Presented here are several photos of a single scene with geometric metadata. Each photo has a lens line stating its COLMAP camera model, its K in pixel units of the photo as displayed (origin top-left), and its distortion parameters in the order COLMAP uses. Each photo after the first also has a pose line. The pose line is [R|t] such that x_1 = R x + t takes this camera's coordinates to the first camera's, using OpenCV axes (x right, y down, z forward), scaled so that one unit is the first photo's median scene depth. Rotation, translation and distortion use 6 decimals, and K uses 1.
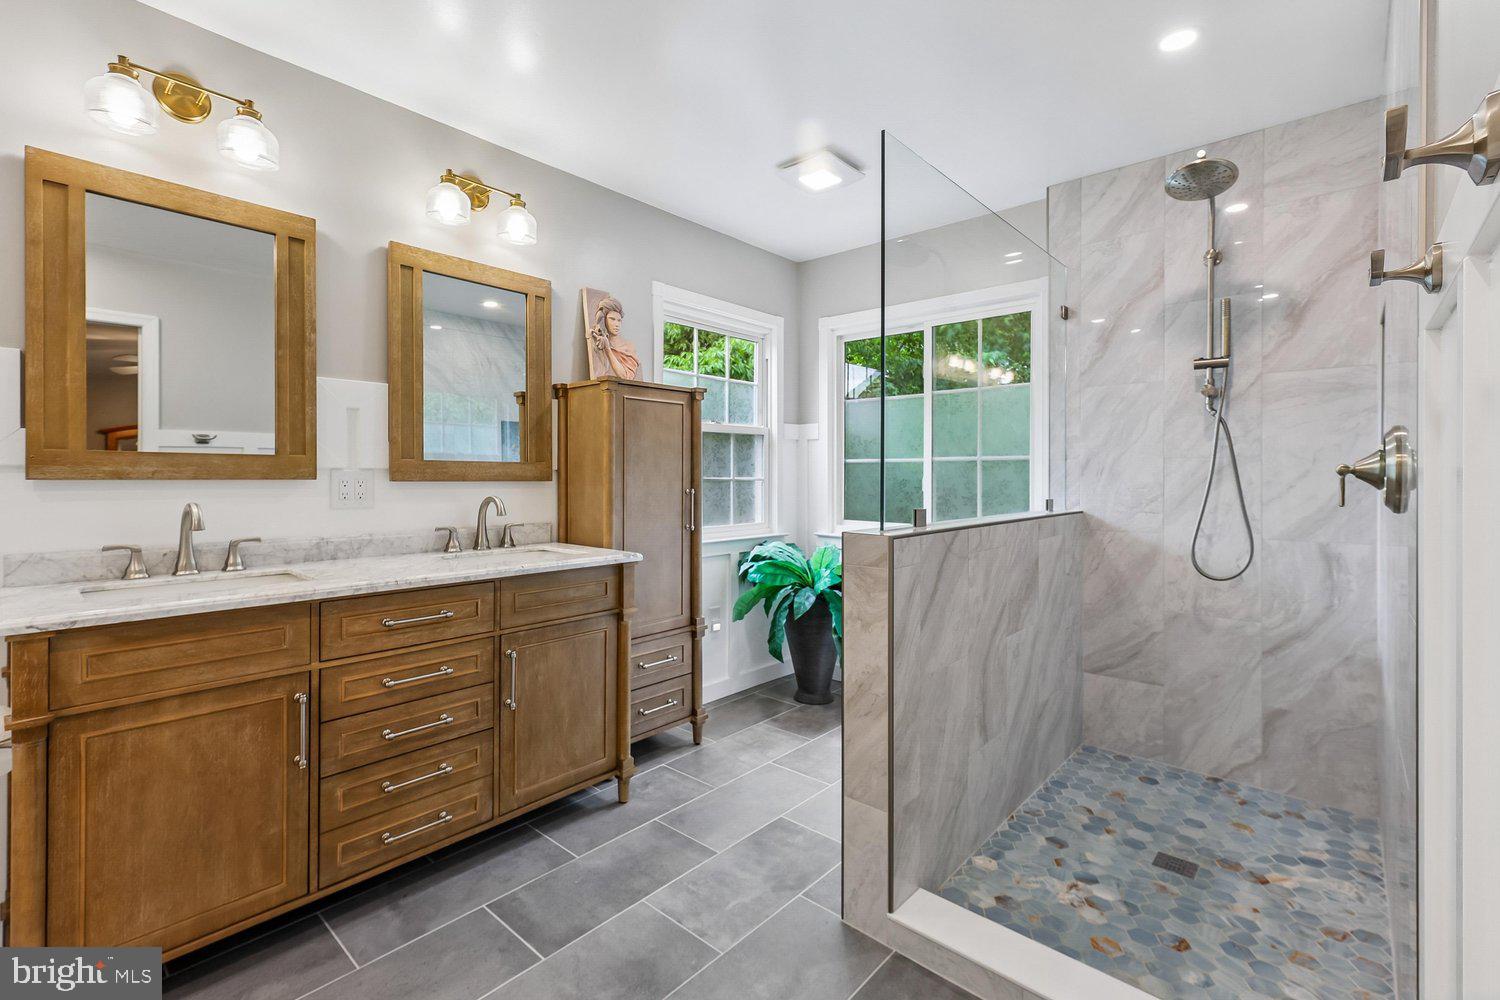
lens RADIAL K [[671.6, 0, 745.0], [0, 671.6, 473.5], [0, 0, 1]] dist [0.005919, 0.000087]
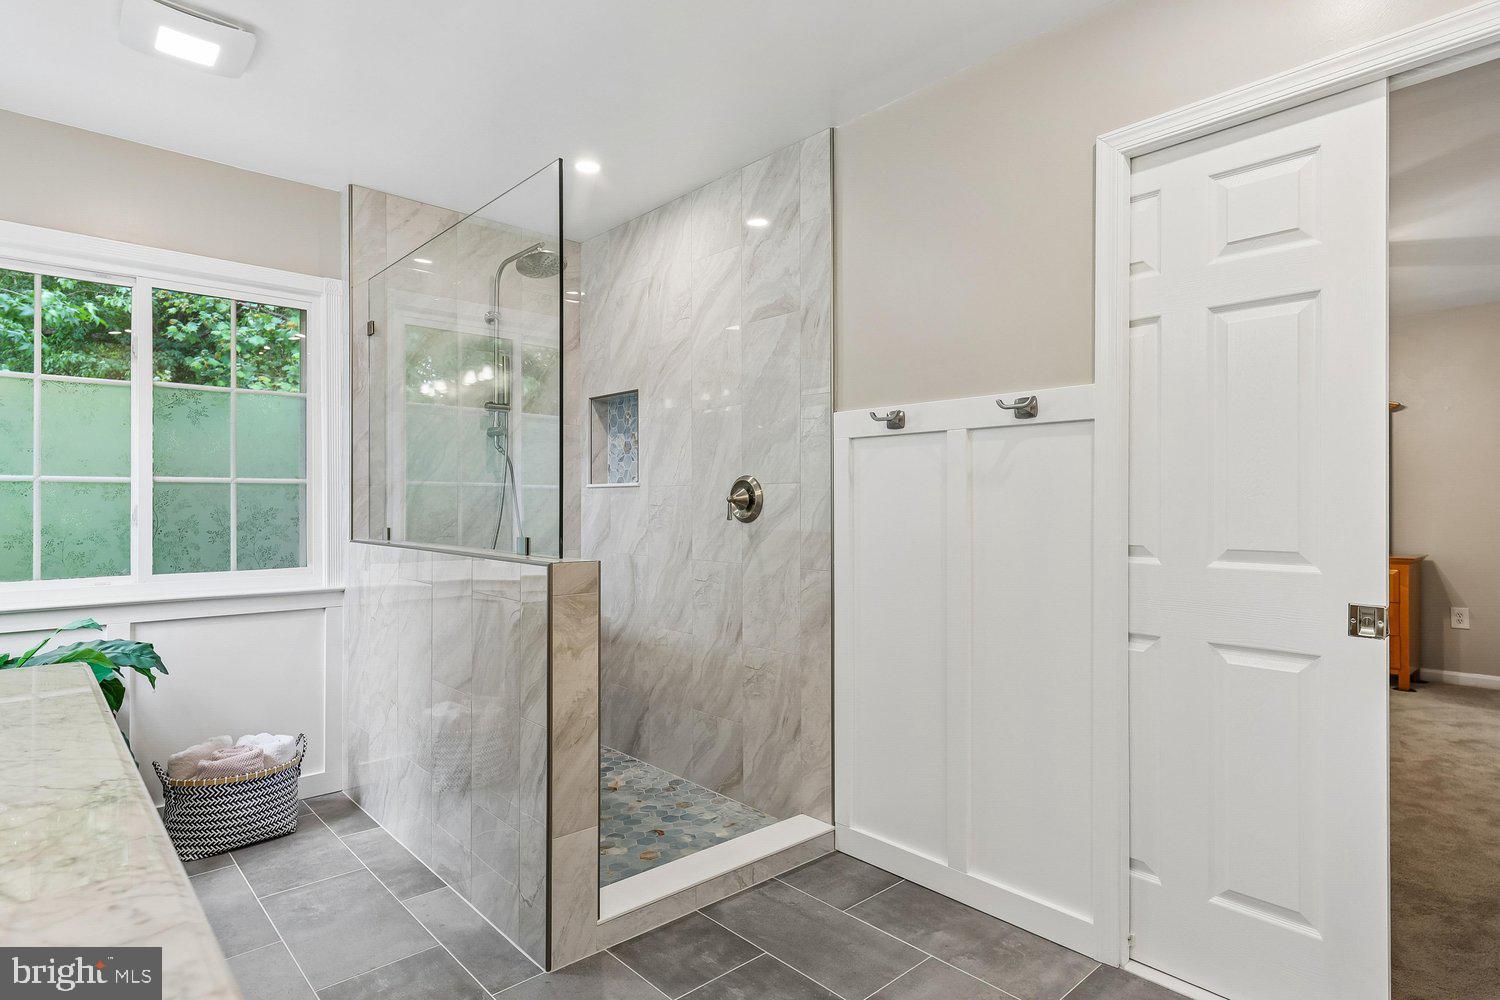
lens RADIAL K [[789.5, 0, 749.1], [0, 789.5, 501.8], [0, 0, 1]] dist [0.002387, 0.000526]
pose [[0.095499, 0.000340, 0.995429, -0.824497], [-0.003230, 0.999995, -0.000032, 0.000773], [-0.995424, -0.003212, 0.095499, 0.541497]]
